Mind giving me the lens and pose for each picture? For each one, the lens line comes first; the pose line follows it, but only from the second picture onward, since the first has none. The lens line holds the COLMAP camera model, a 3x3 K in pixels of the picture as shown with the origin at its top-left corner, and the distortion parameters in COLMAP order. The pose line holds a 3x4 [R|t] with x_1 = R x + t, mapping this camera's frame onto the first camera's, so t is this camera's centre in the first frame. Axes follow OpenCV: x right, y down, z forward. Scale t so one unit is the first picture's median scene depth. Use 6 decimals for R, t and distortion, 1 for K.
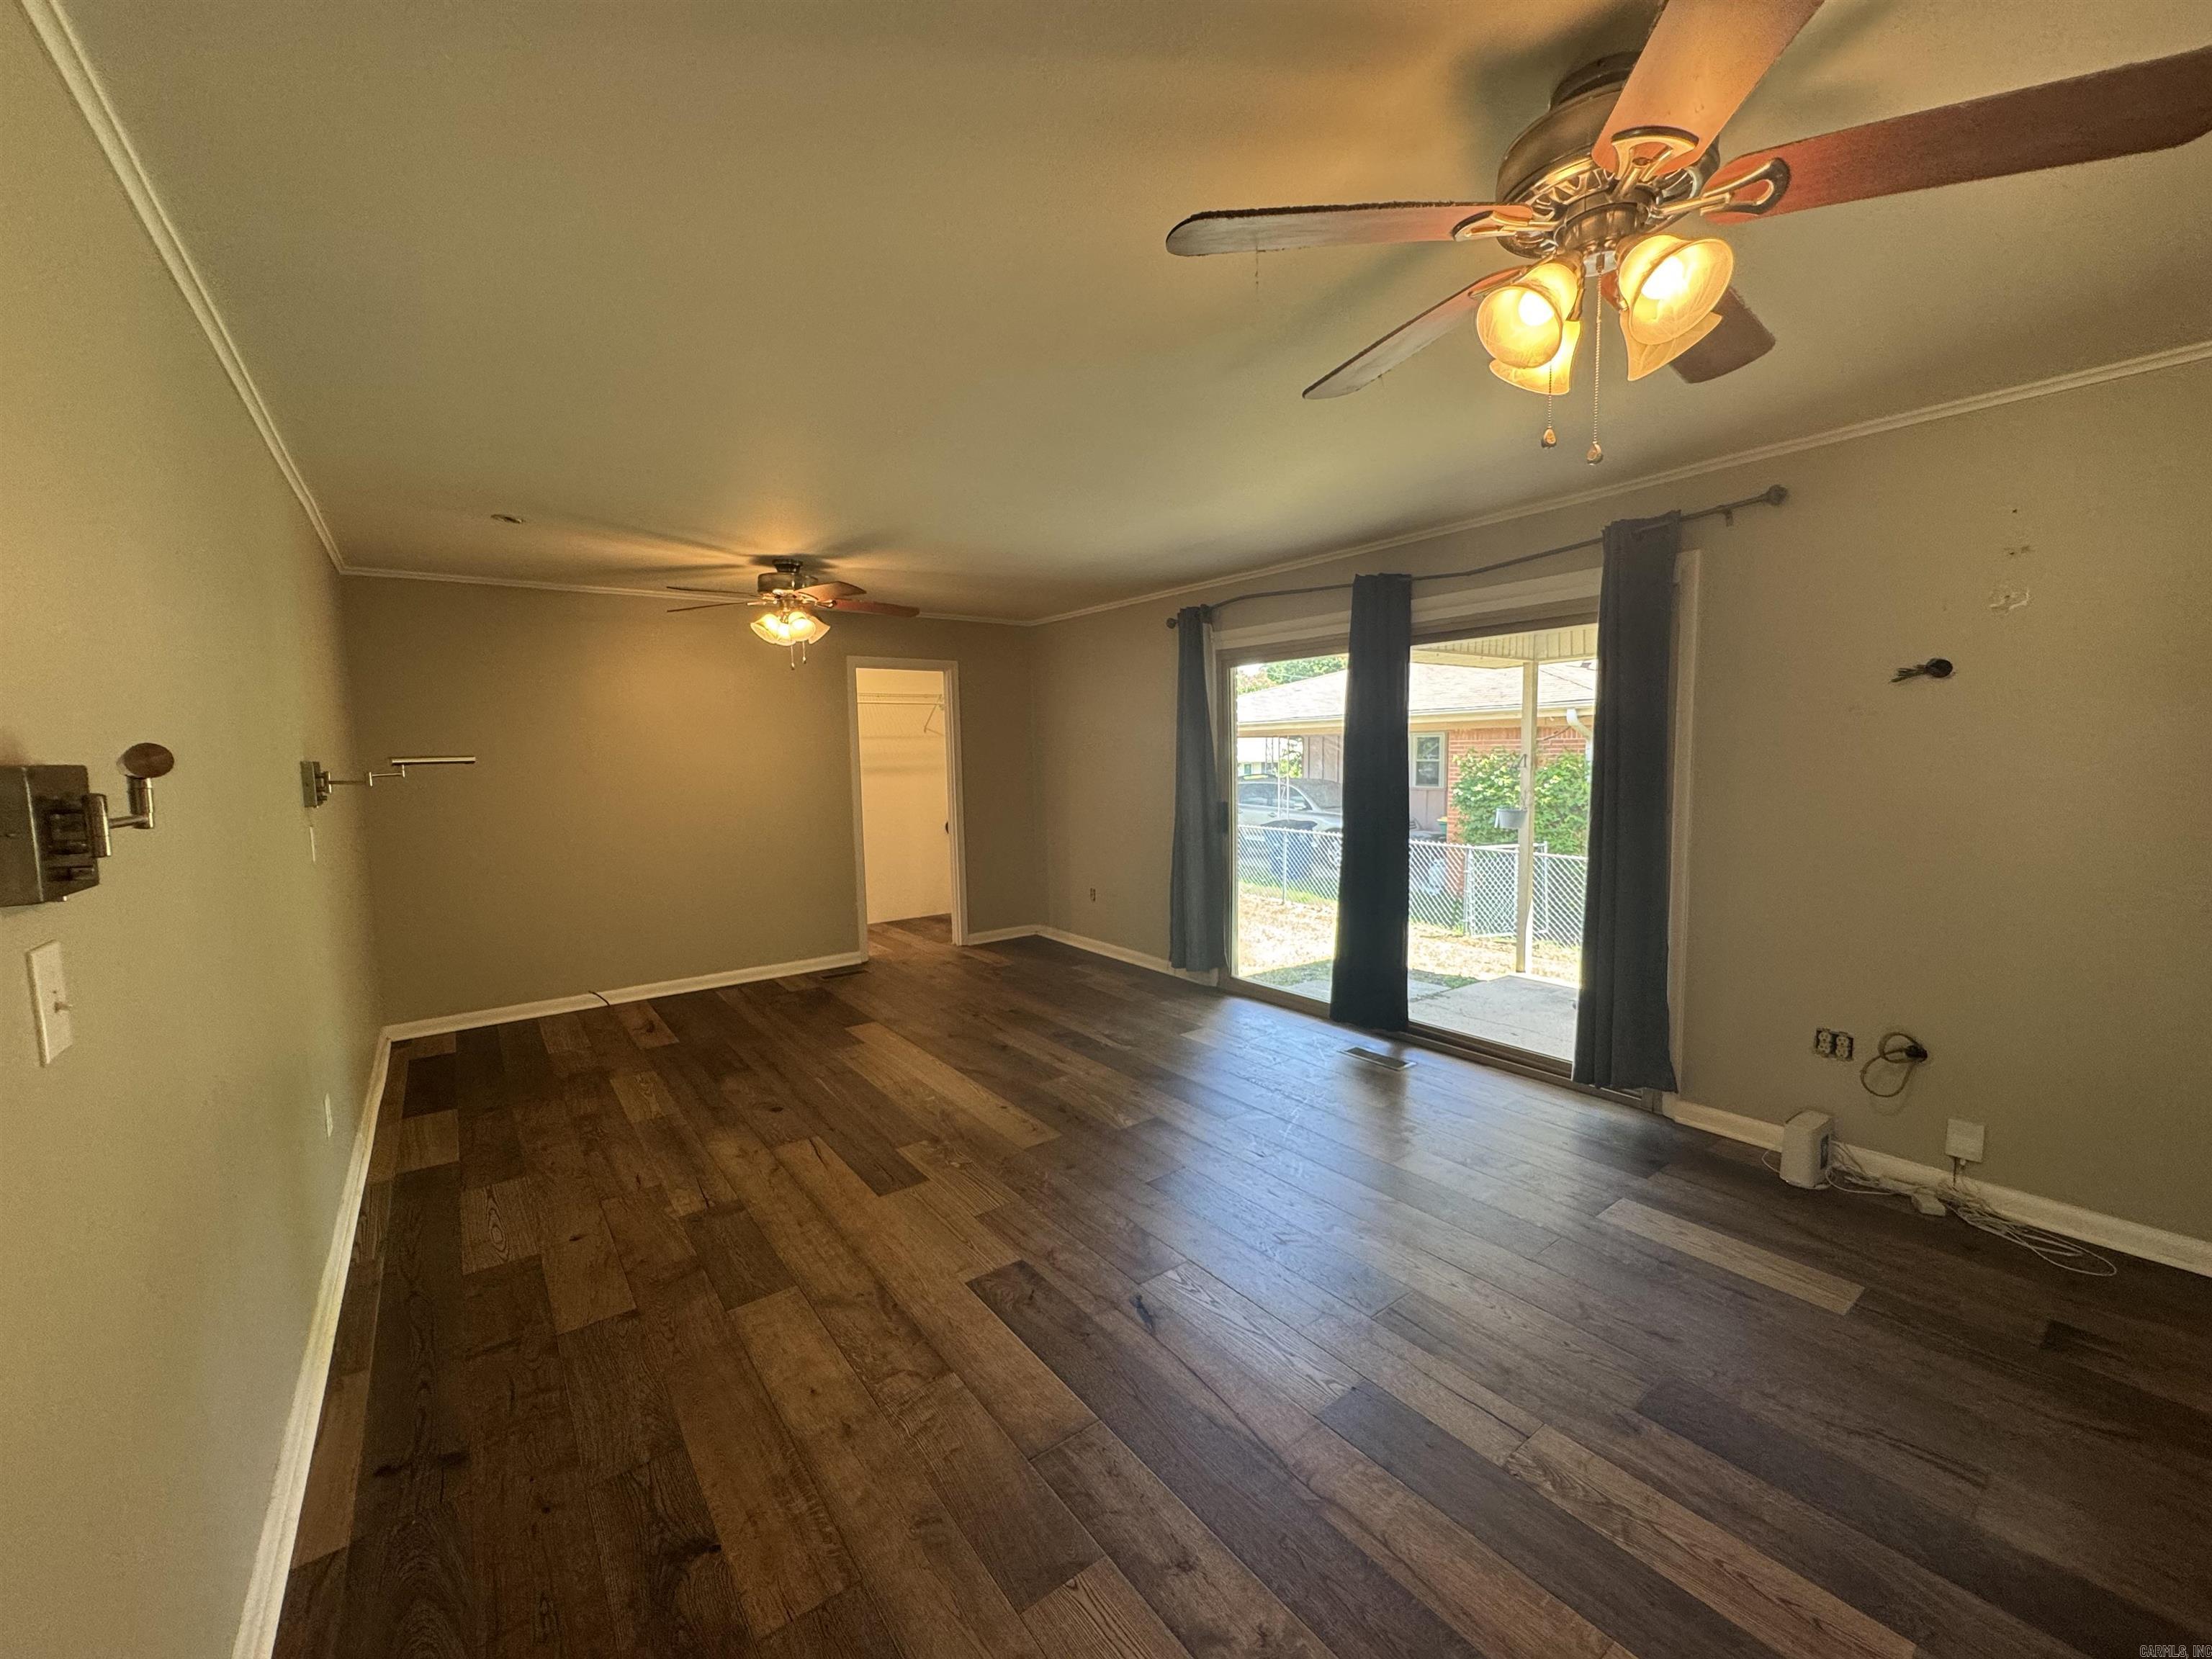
lens RADIAL K [[884.6, 0, 1102.6], [0, 884.6, 830.1], [0, 0, 1]] dist [-0.003681, 0.000191]
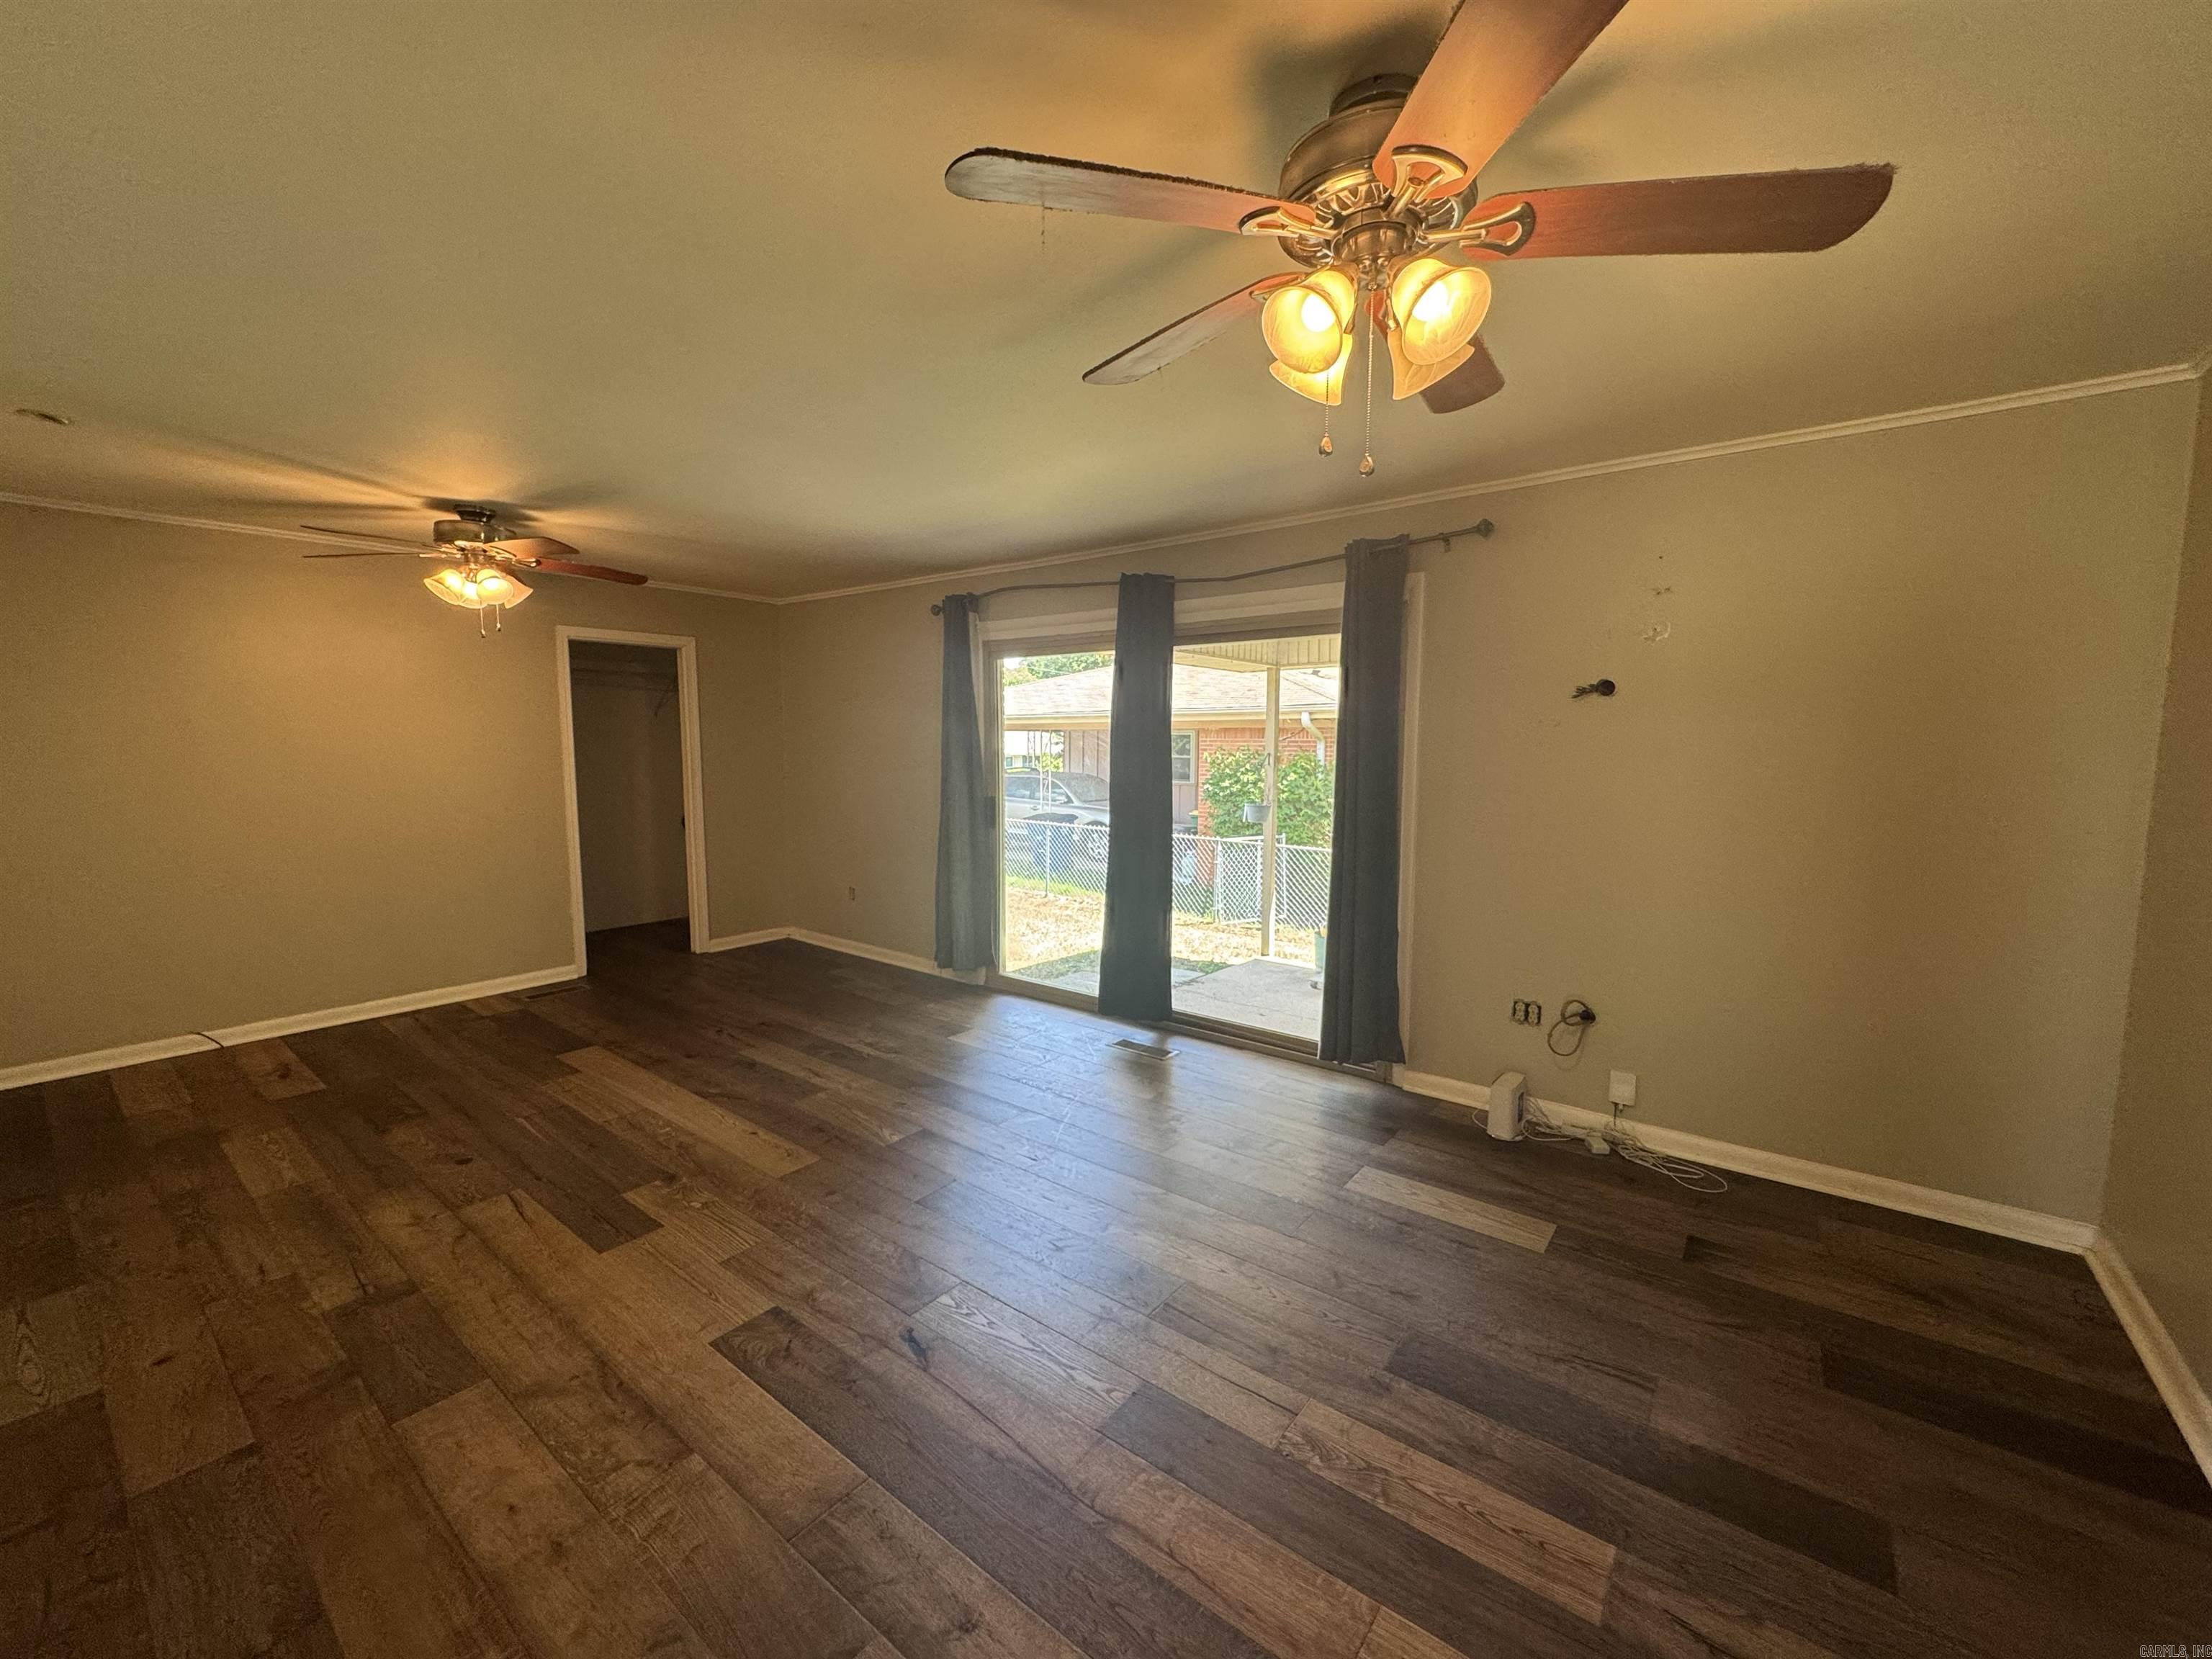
lens RADIAL K [[884.6, 0, 1104.0], [0, 884.6, 830.8], [0, 0, 1]] dist [-0.003681, 0.000191]
pose [[0.963775, -0.004614, 0.266678, -0.006596], [0.002081, 0.999950, 0.009778, -0.006052], [-0.266709, -0.008869, 0.963736, 0.043039]]
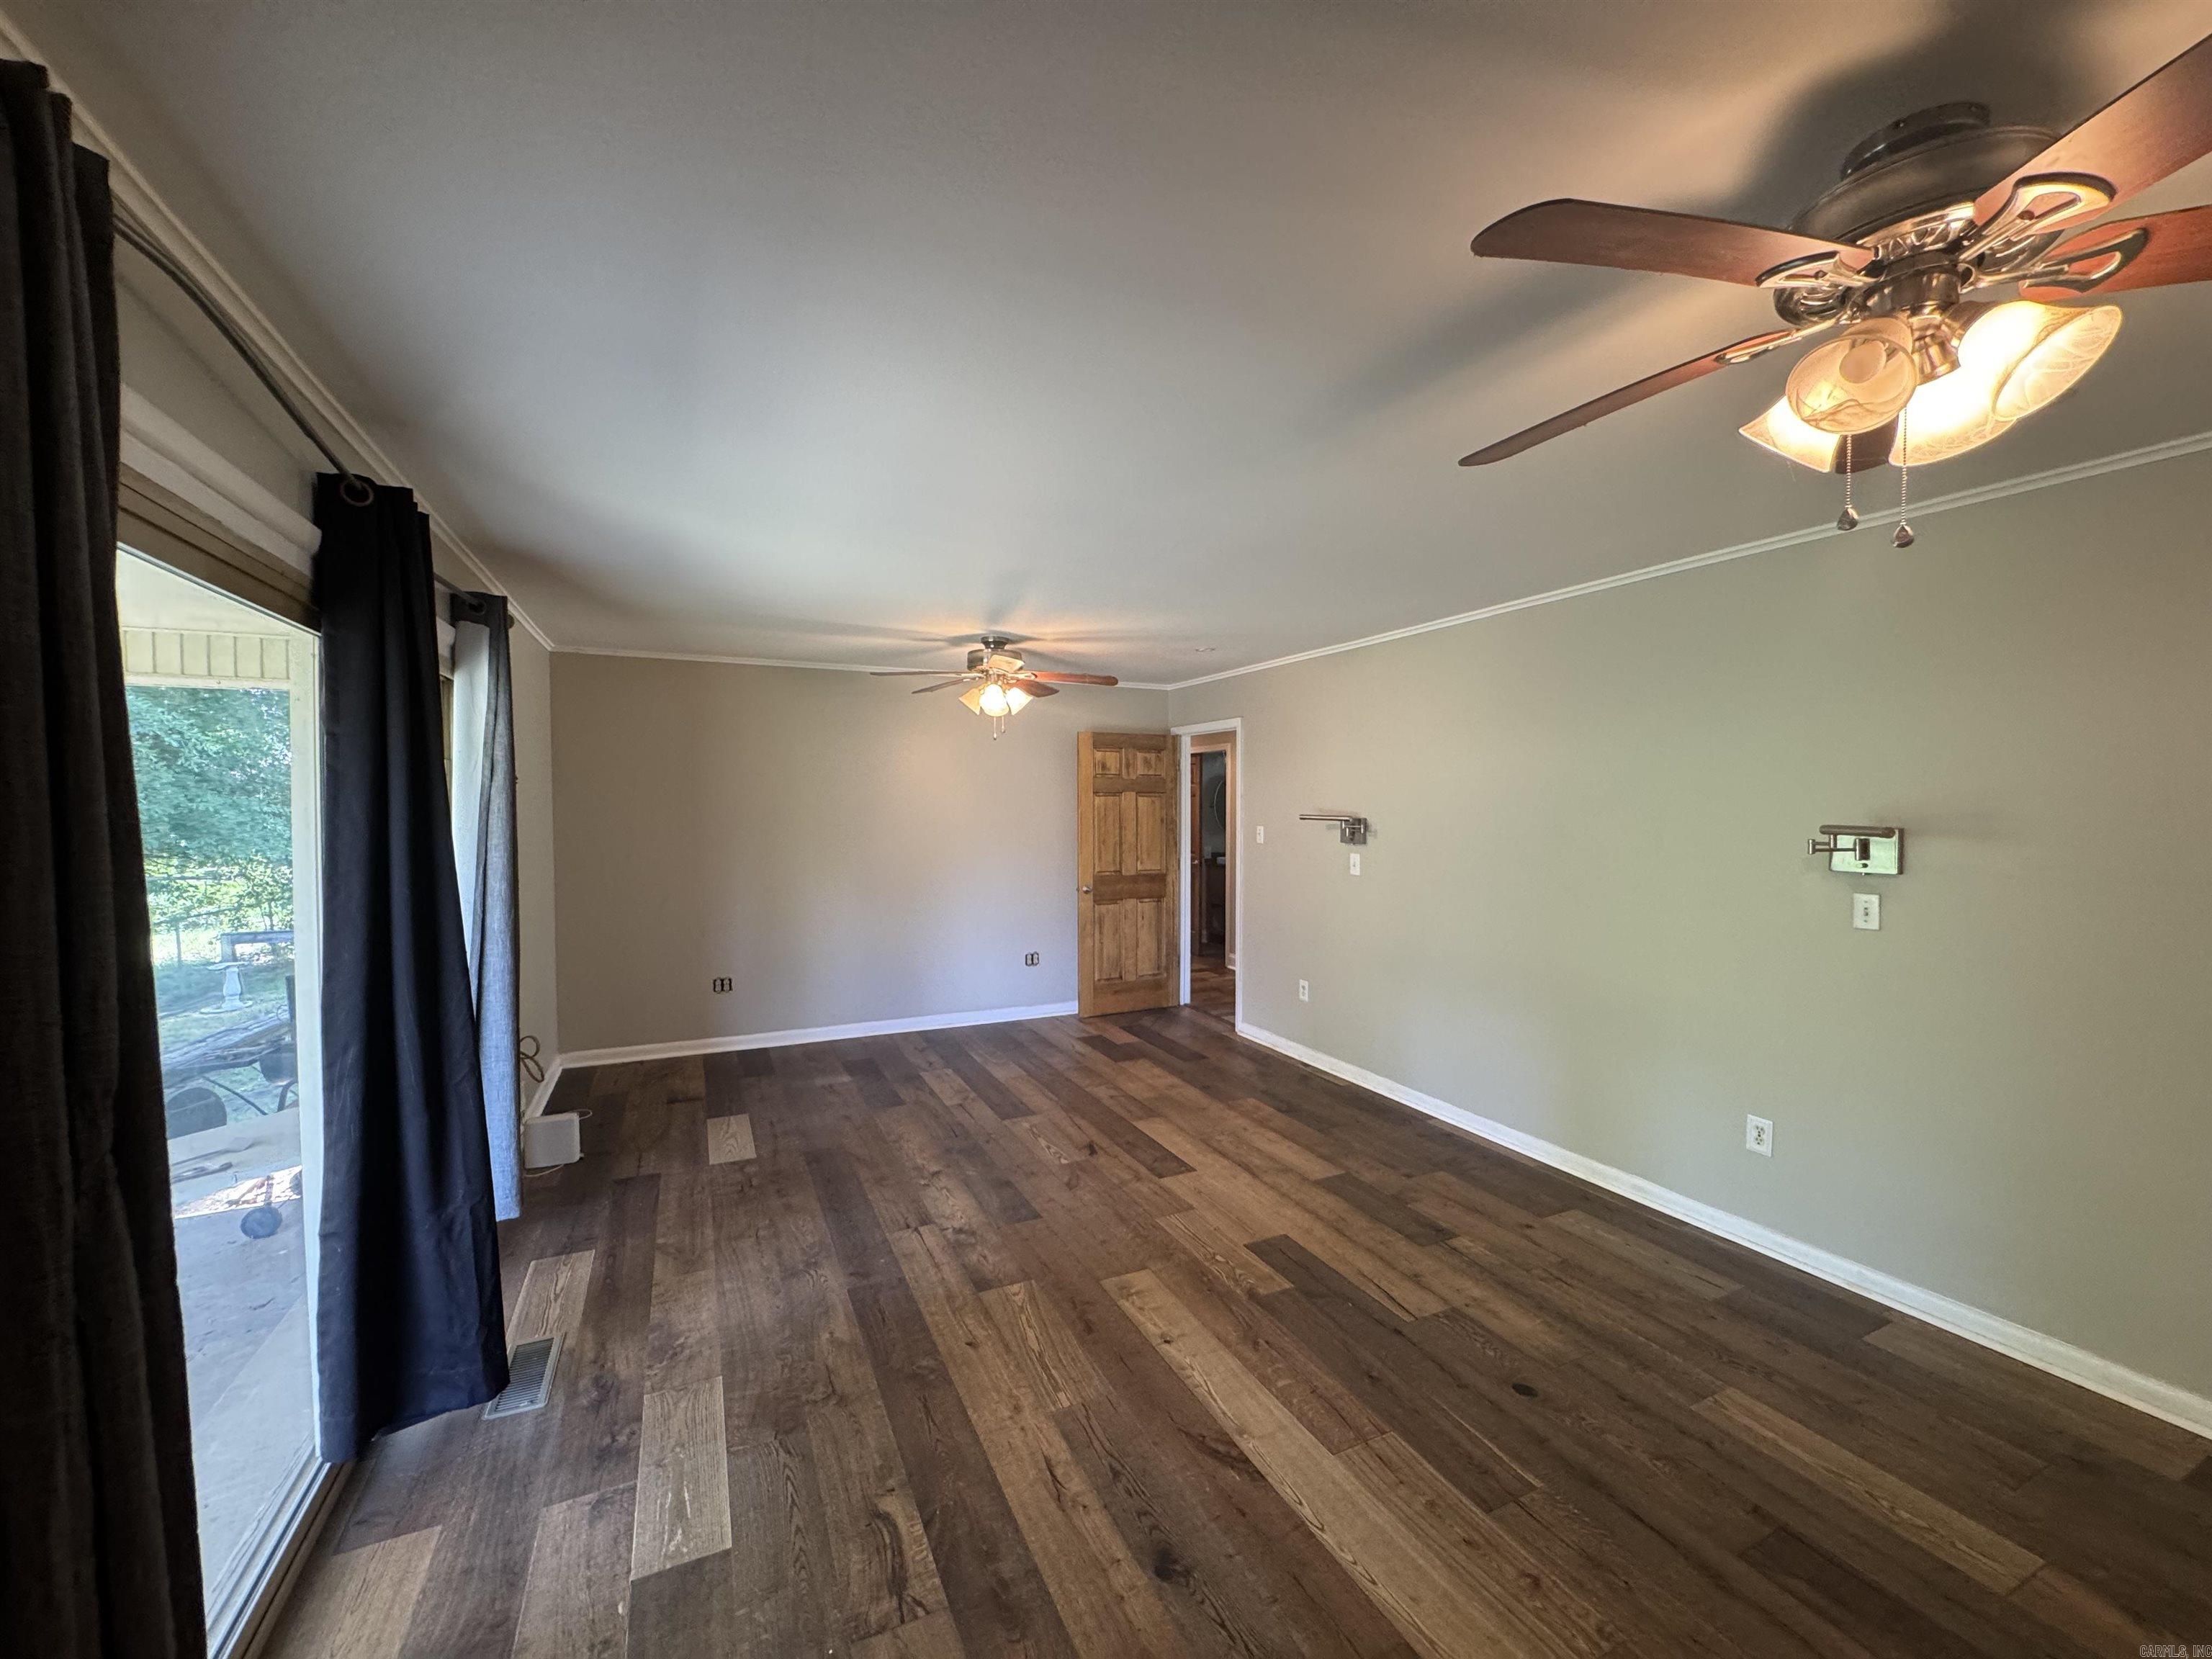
lens RADIAL K [[884.6, 0, 1107.7], [0, 884.6, 847.9], [0, 0, 1]] dist [-0.003681, 0.000191]
pose [[-0.981330, 0.009985, 0.192071, -0.262983], [0.036620, 0.990083, 0.135626, -0.219079], [-0.188812, 0.140128, -0.971964, 2.122643]]
